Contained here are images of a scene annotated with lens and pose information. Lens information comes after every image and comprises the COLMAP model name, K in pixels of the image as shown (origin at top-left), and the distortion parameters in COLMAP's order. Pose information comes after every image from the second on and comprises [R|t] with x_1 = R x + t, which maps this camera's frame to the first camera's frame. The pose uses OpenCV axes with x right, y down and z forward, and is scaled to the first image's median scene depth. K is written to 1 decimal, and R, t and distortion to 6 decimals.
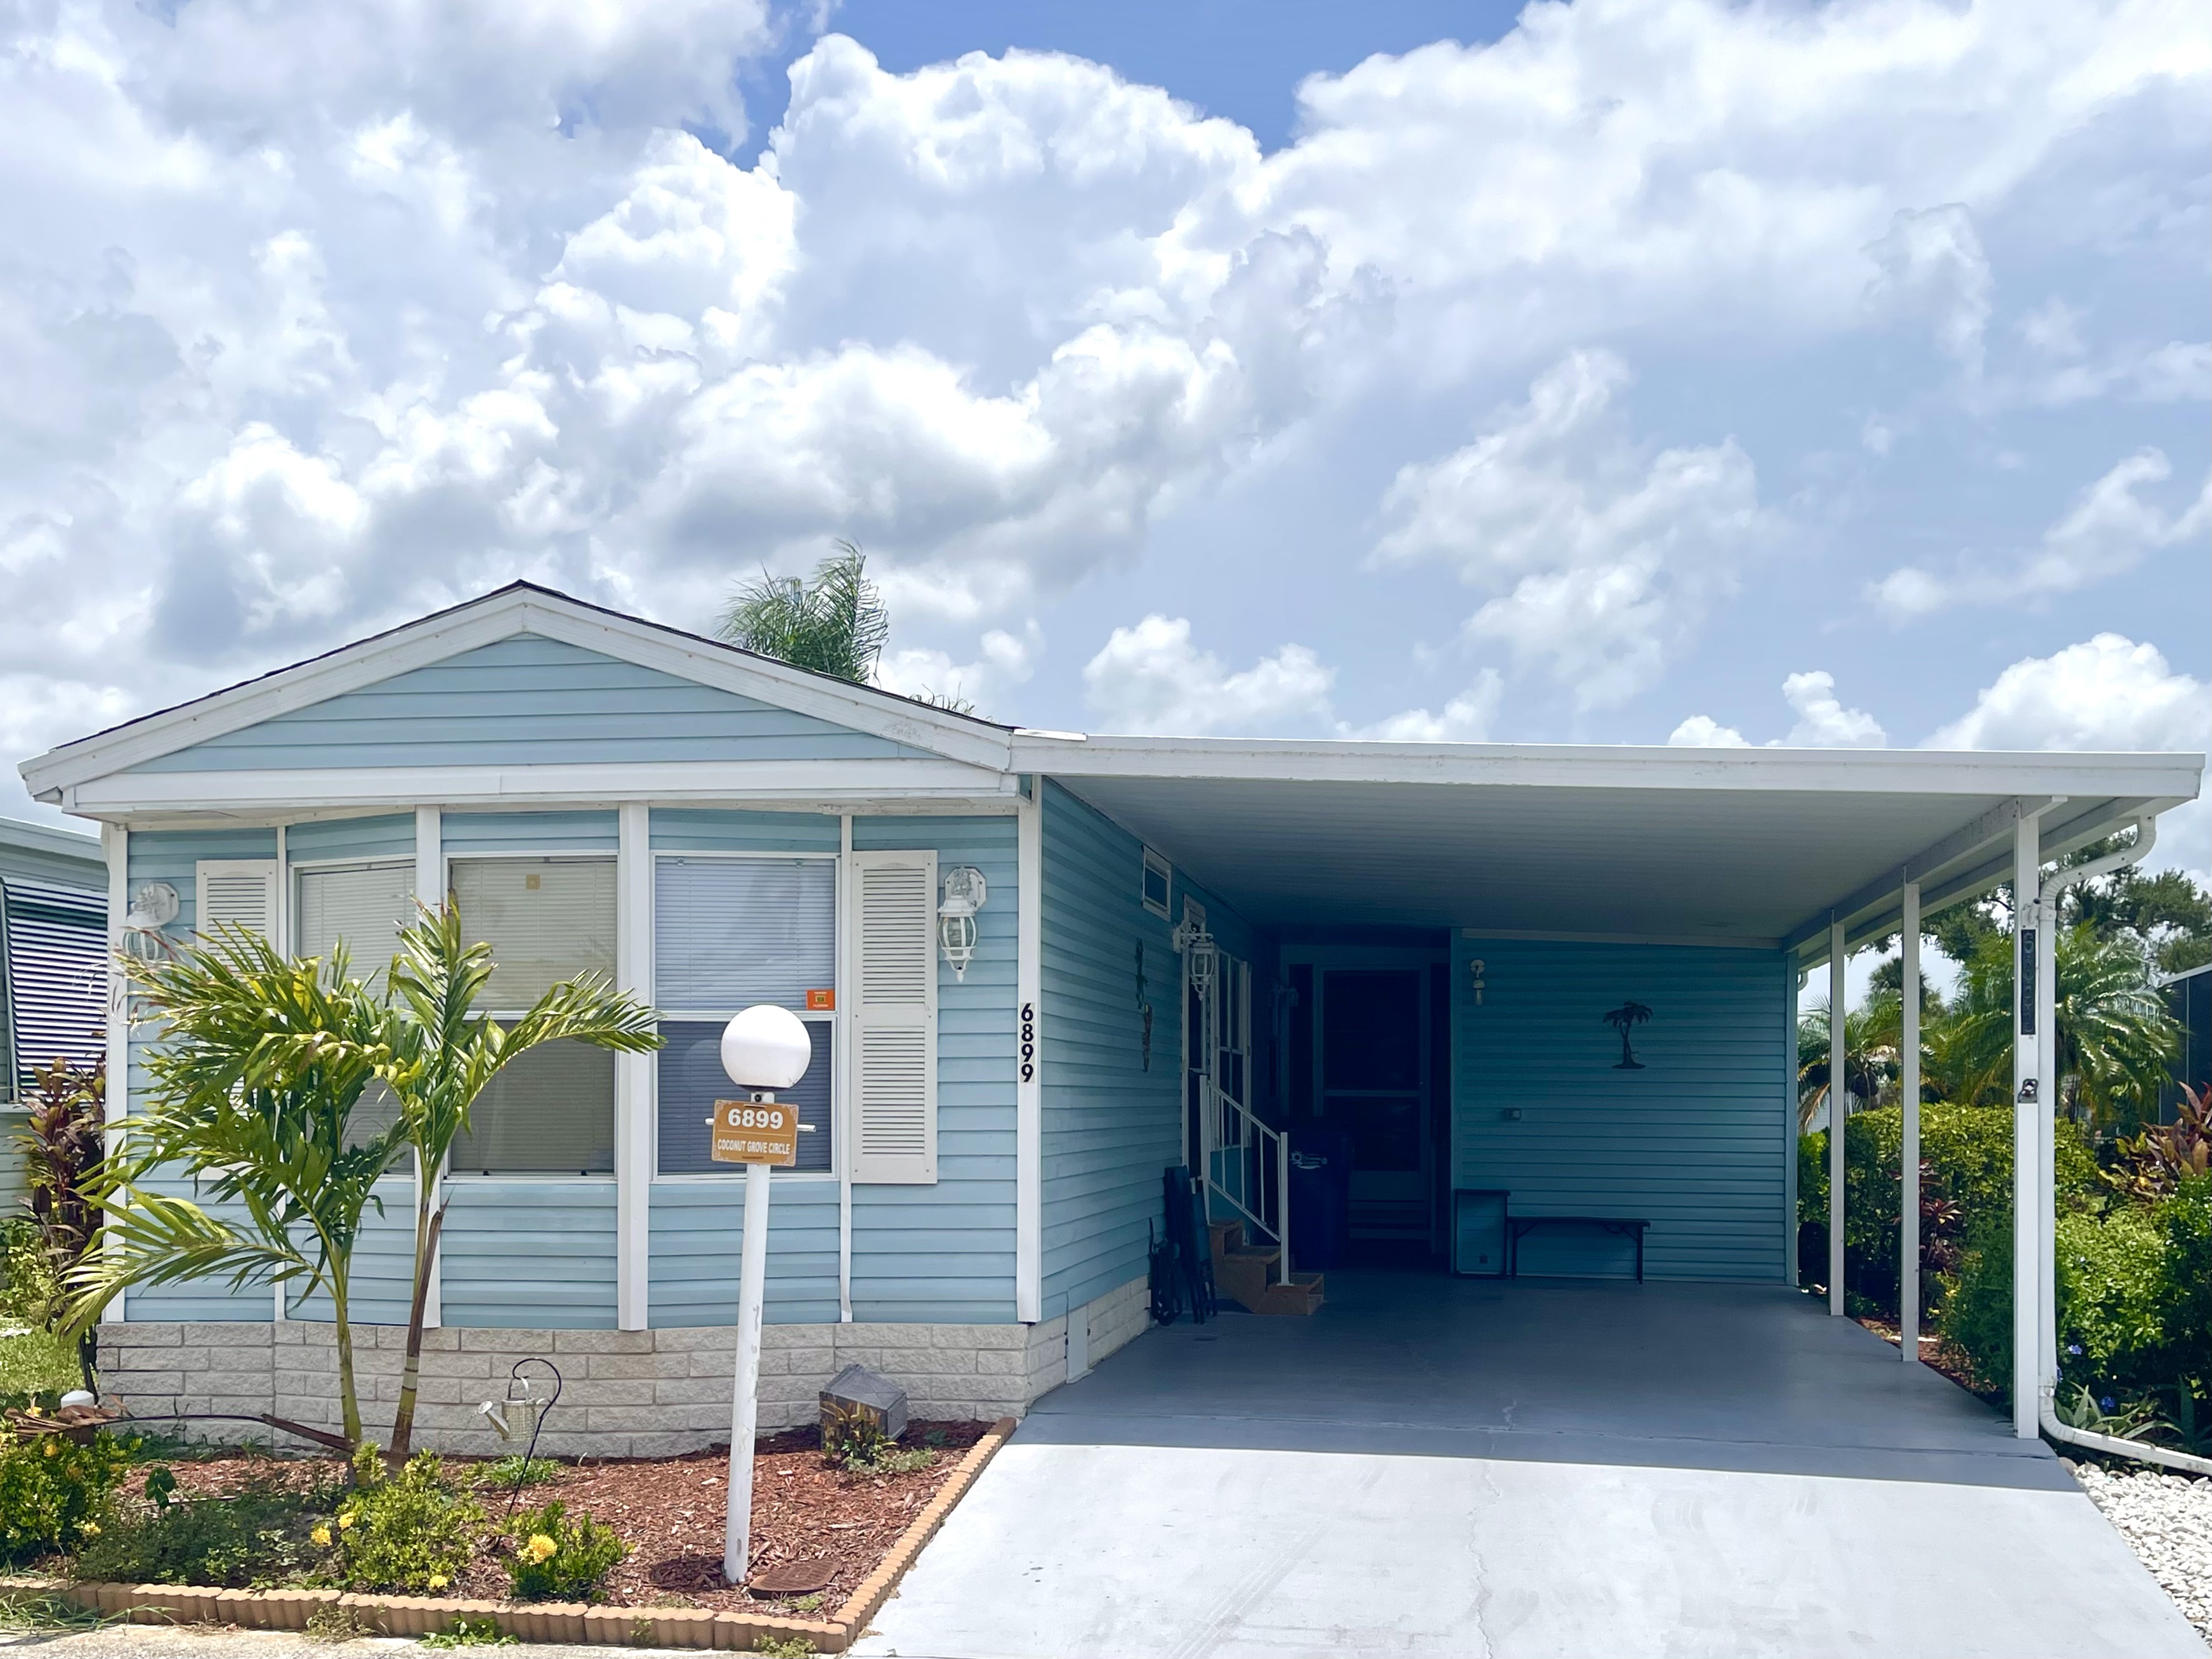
lens RADIAL K [[2334.5, 0, 1112.1], [0, 2334.5, 988.1], [0, 0, 1]] dist [0.068342, -0.223938]
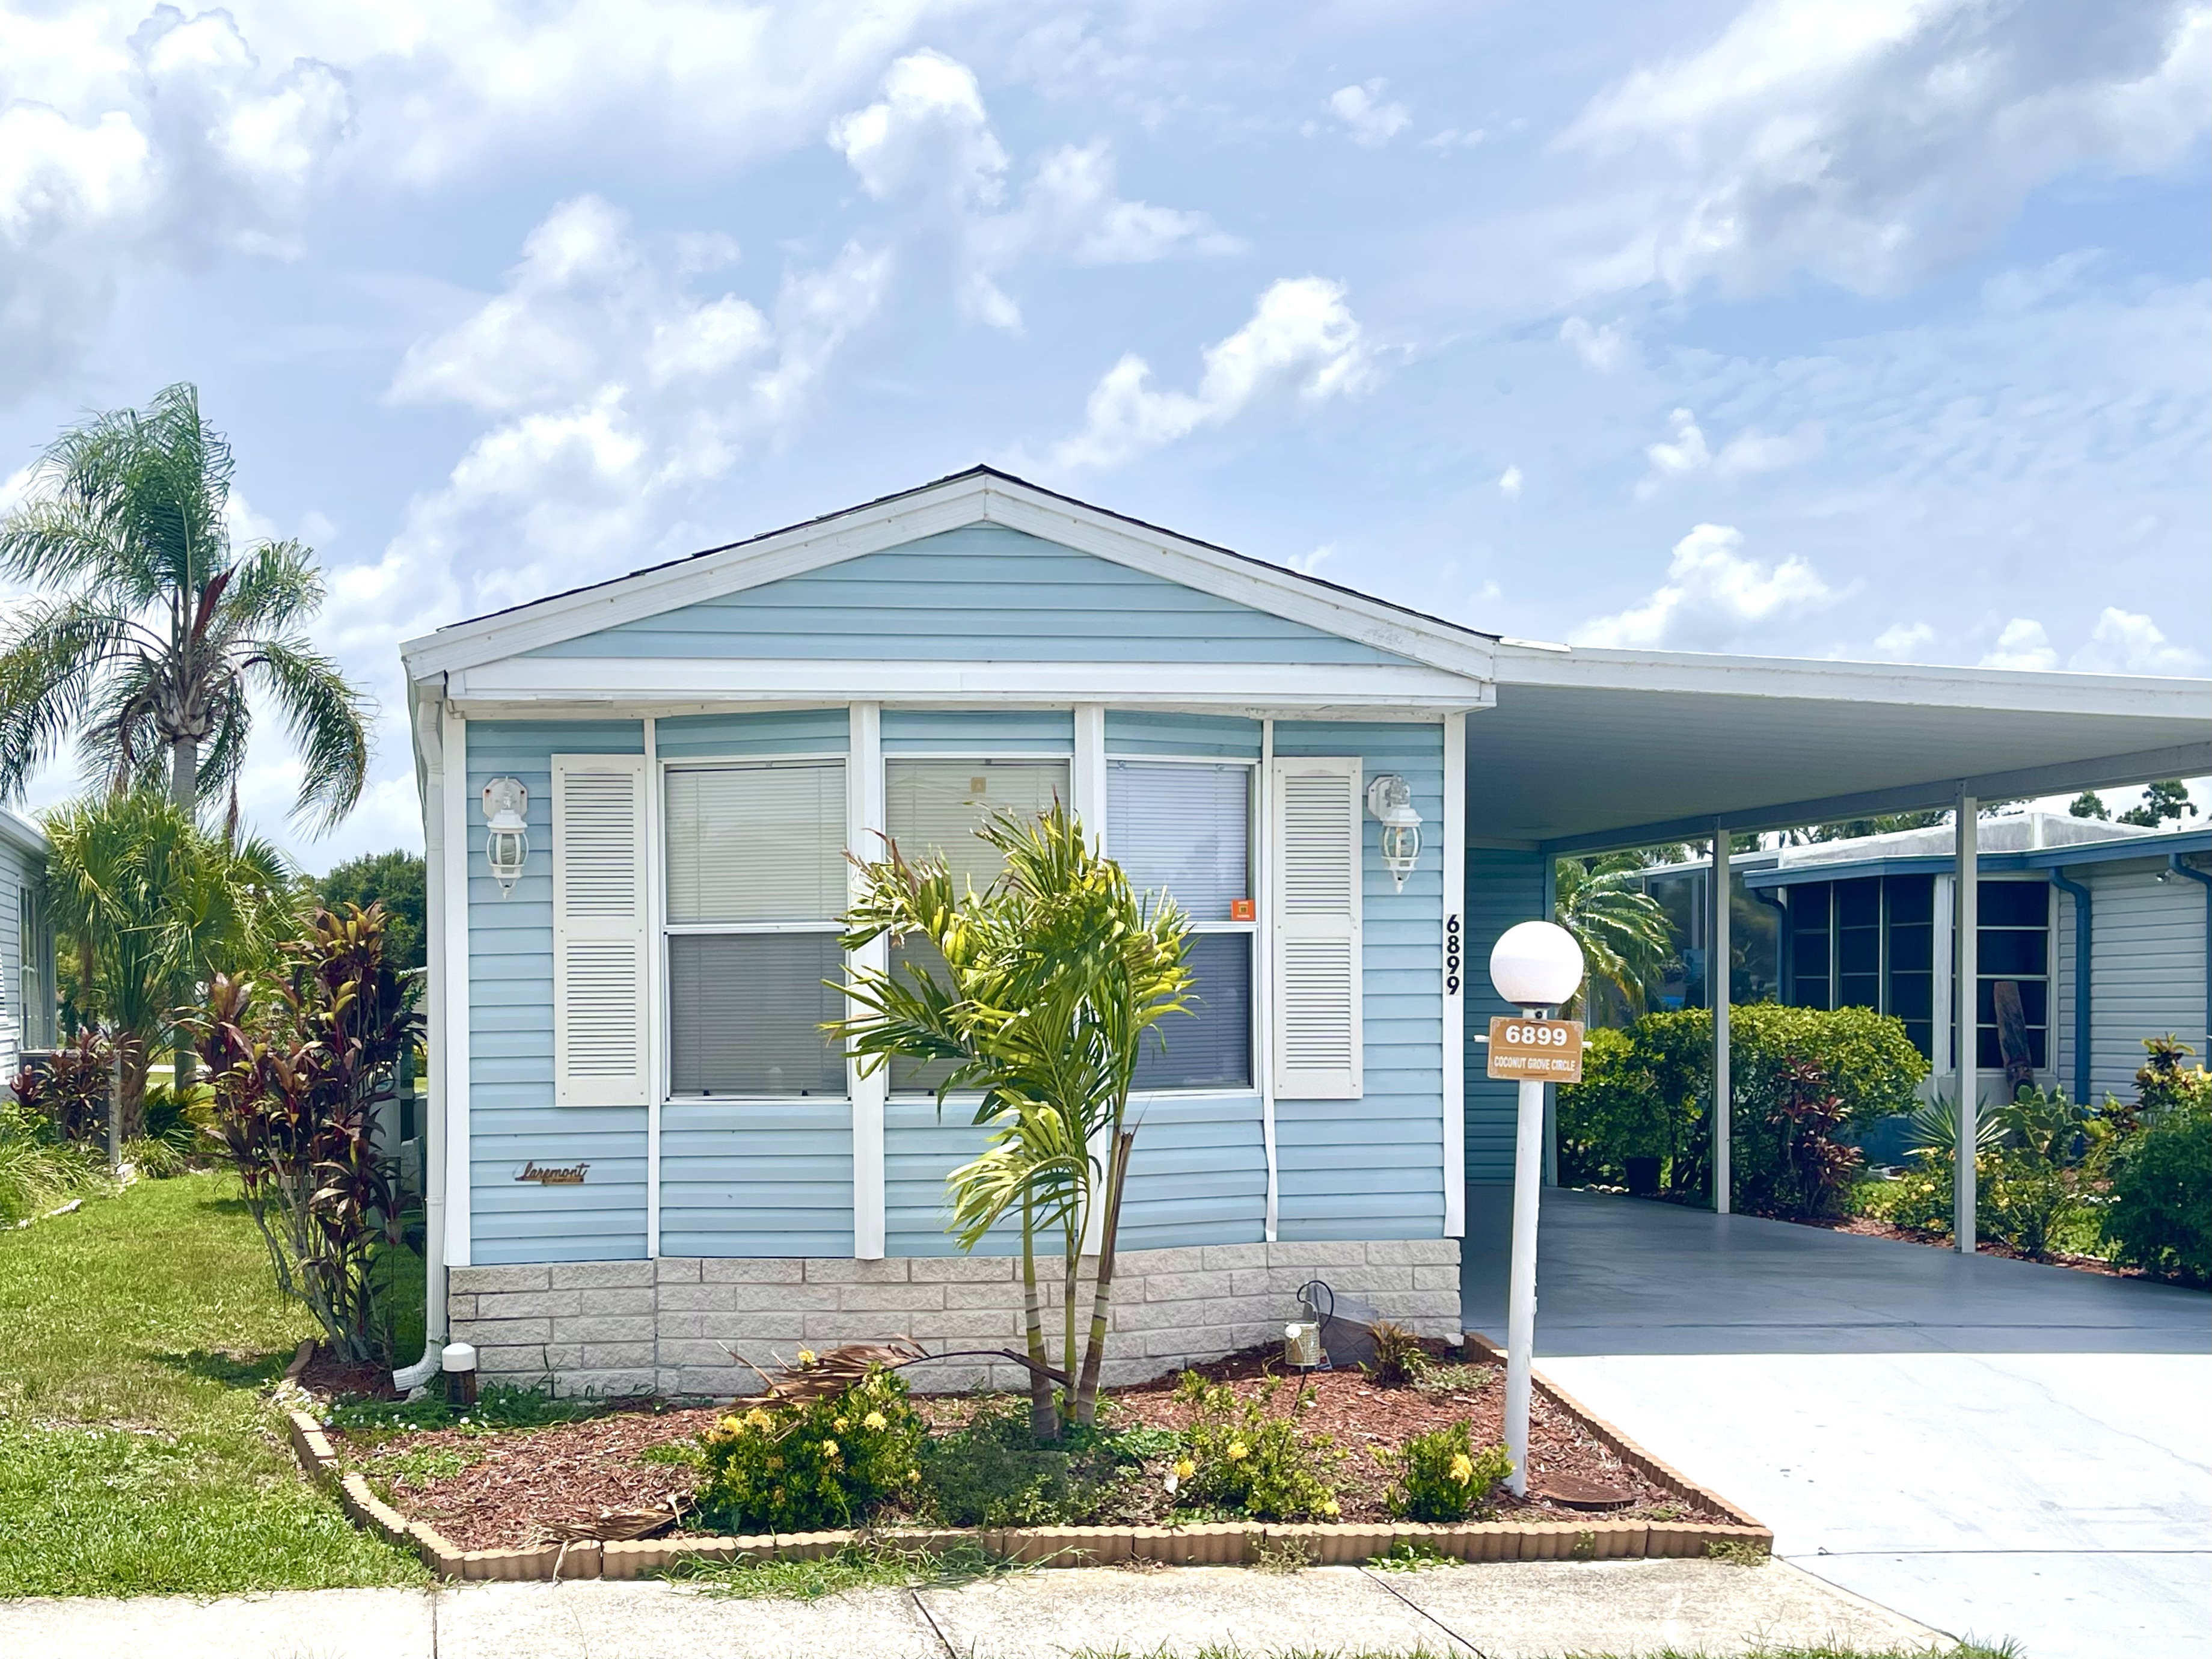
lens RADIAL K [[2538.2, 0, 1104.8], [0, 2538.2, 942.9], [0, 0, 1]] dist [0.144566, -0.490804]
pose [[0.970510, -0.001001, 0.241058, -0.439045], [-0.004845, 0.999708, 0.023659, -0.006318], [-0.241012, -0.024129, 0.970222, -0.008457]]
